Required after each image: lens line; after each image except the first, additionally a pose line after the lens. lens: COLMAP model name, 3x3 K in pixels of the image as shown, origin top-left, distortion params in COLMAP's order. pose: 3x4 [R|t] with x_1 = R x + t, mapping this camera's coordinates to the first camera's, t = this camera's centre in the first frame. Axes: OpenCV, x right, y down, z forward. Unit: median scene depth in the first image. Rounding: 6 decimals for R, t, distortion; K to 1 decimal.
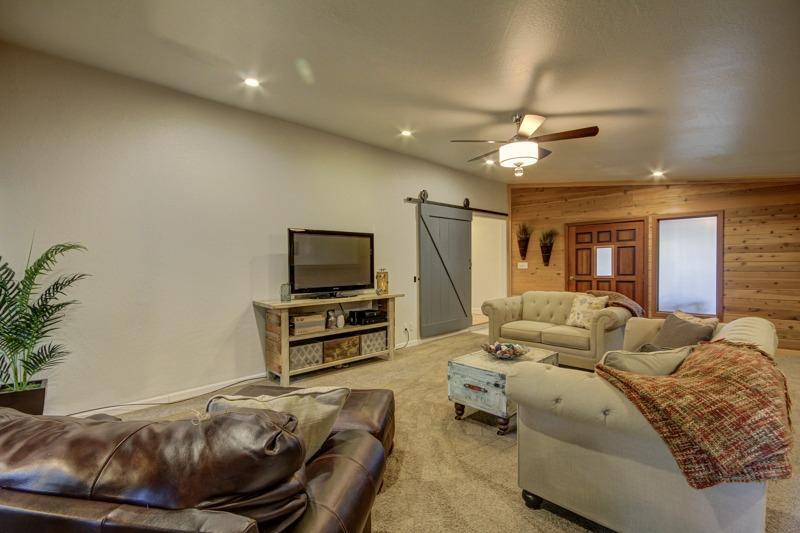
lens RADIAL K [[371.4, 0, 397.4], [0, 371.4, 266.6], [0, 0, 1]] dist [-0.010733, -0.001606]
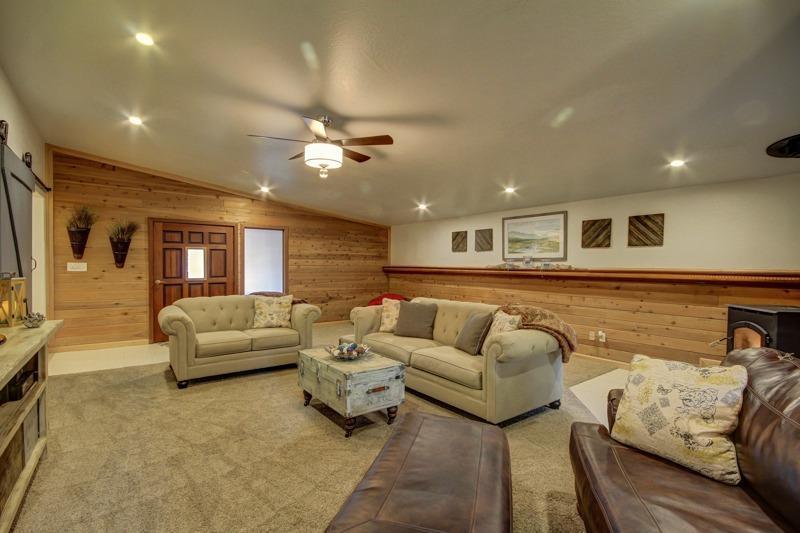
lens RADIAL K [[371.4, 0, 401.1], [0, 371.4, 270.7], [0, 0, 1]] dist [-0.010733, -0.001606]
pose [[0.116832, -0.003679, 0.993145, -0.340831], [-0.001058, 0.999992, 0.003829, 0.001060], [-0.993151, -0.001498, 0.116827, 0.360665]]
